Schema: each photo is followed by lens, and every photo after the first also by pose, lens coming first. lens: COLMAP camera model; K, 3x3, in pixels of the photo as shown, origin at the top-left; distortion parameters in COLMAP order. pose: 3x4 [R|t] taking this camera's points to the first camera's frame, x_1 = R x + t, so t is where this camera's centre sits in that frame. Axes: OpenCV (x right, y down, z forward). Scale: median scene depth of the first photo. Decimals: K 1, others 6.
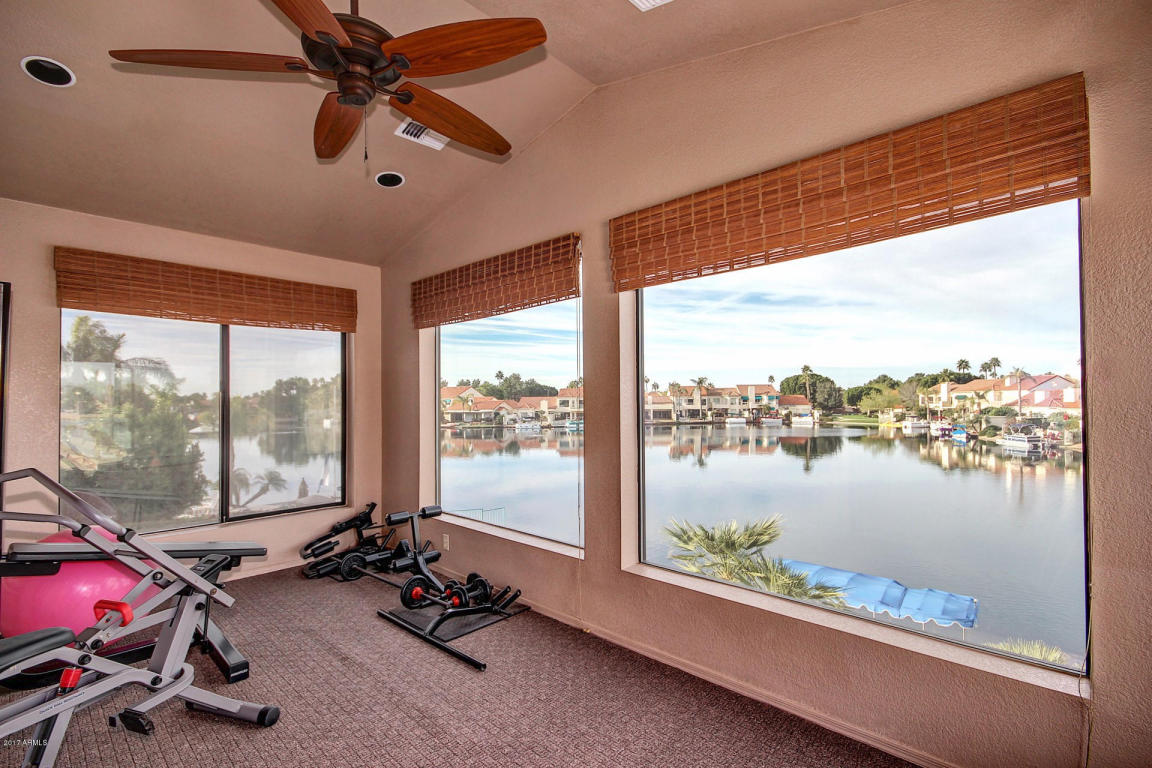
lens RADIAL K [[523.2, 0, 566.1], [0, 523.2, 392.3], [0, 0, 1]] dist [-0.012798, -0.002176]
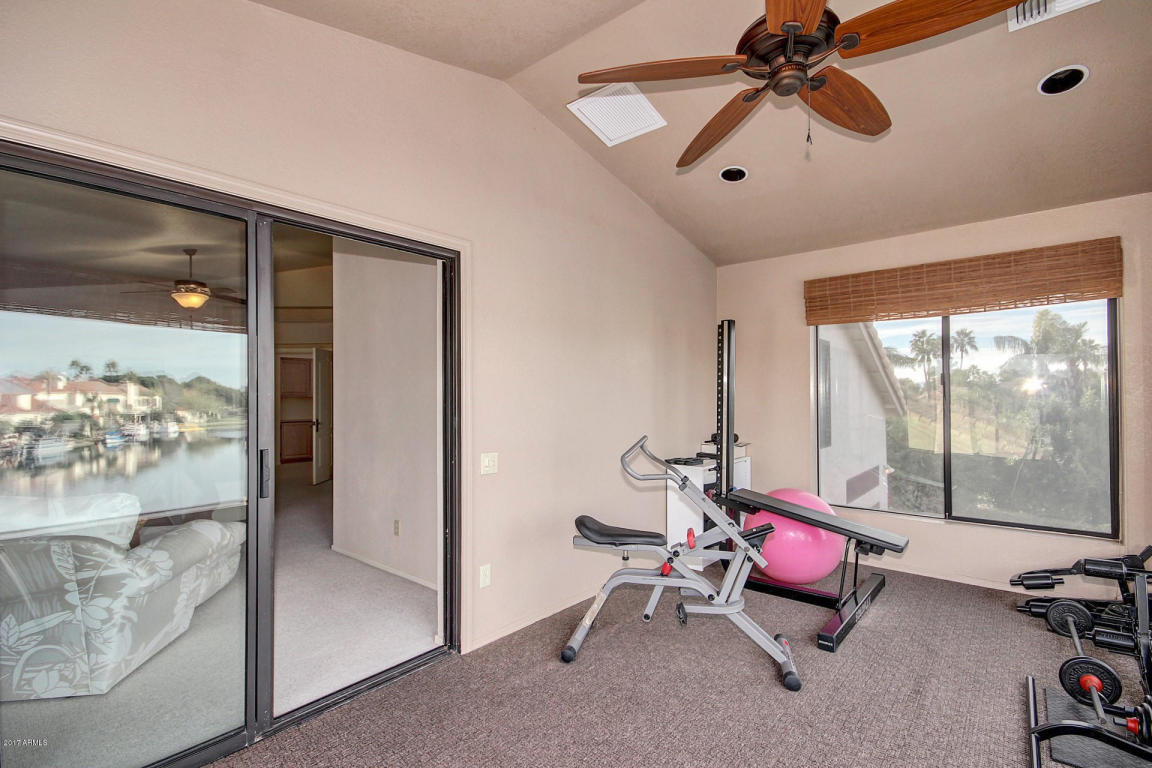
lens RADIAL K [[548.5, 0, 615.4], [0, 548.5, 391.8], [0, 0, 1]] dist [-0.006316, -0.000269]
pose [[0.072676, -0.005929, -0.997338, 0.323493], [0.020477, 0.999780, -0.004451, 0.002539], [0.997145, -0.020099, 0.072782, 0.313190]]
